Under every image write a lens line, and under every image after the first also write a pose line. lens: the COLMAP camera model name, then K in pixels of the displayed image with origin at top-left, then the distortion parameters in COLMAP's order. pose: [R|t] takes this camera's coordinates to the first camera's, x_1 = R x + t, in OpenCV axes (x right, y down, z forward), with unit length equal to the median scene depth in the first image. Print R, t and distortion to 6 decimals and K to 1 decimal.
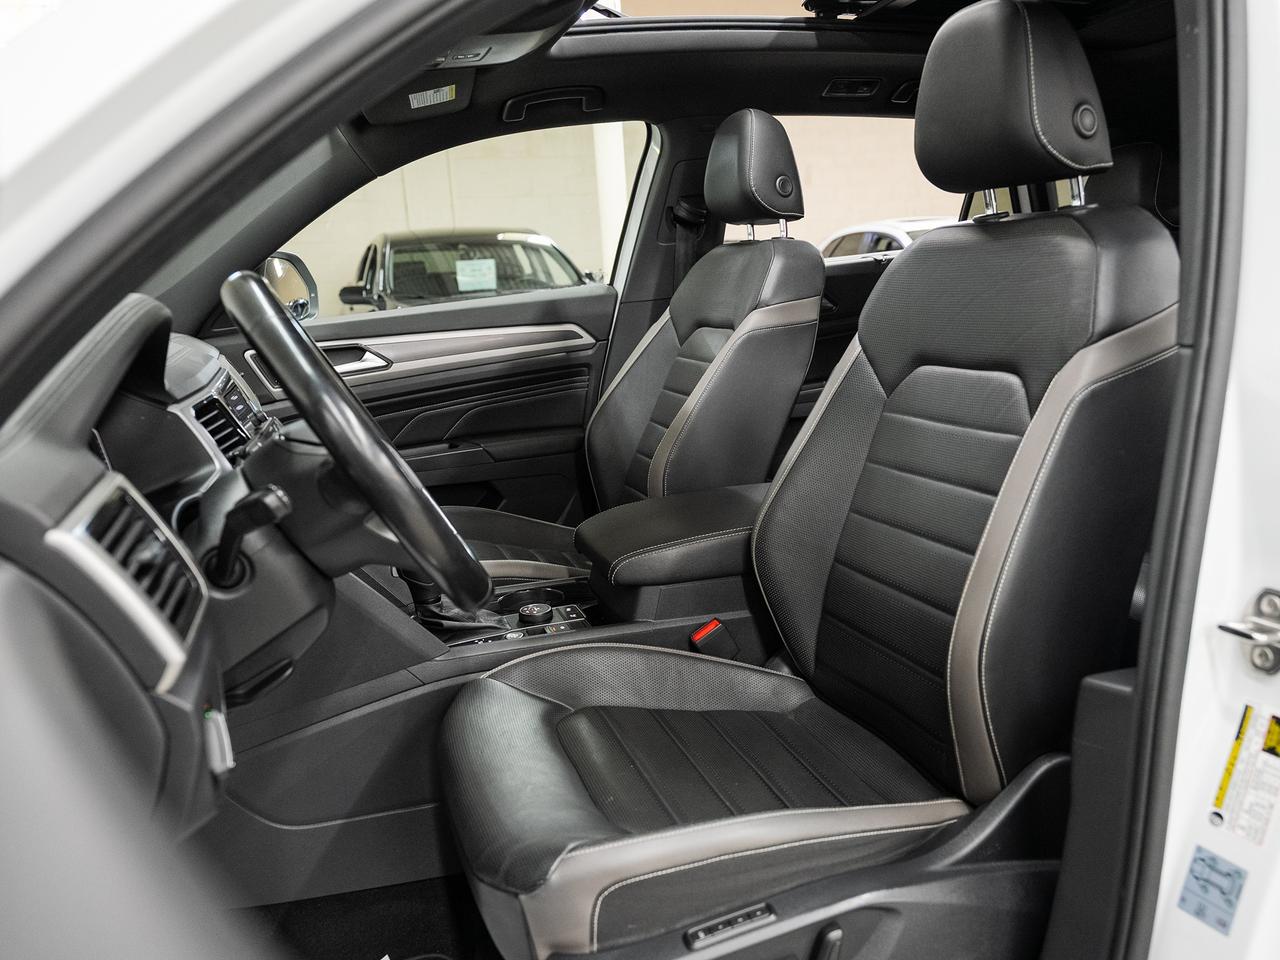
lens RADIAL K [[958.5, 0, 640.0], [0, 958.5, 480.0], [0, 0, 1]] dist [-0.028371, -0.007201]
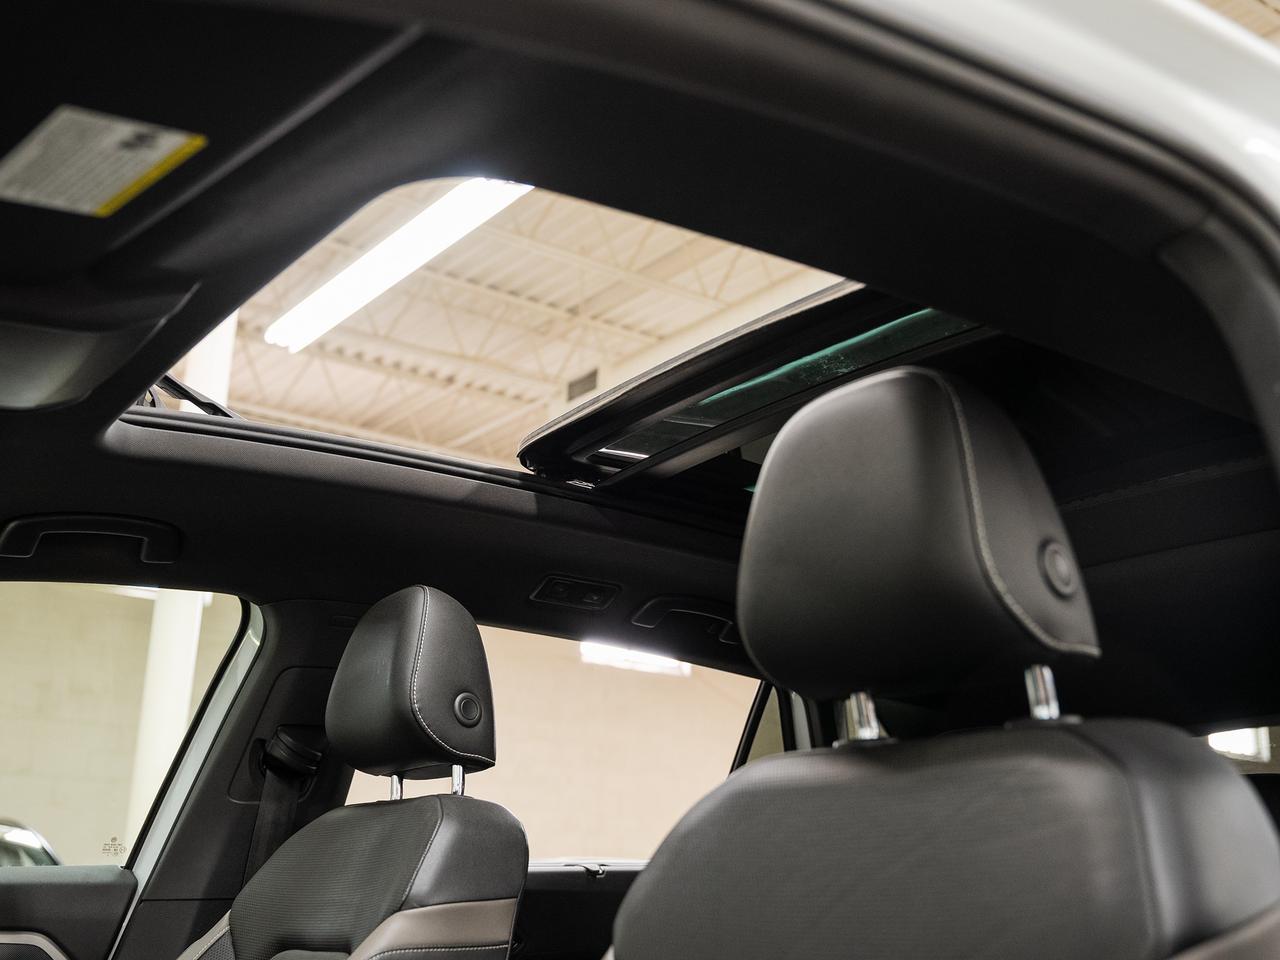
lens RADIAL K [[1438.4, 0, 640.0], [0, 1438.4, 480.0], [0, 0, 1]] dist [0.006308, 0.016226]
pose [[0.950821, 0.177614, 0.253756, 0.000158], [-0.031939, 0.871109, -0.490051, 0.003469], [-0.308089, 0.457846, 0.833941, 0.136770]]
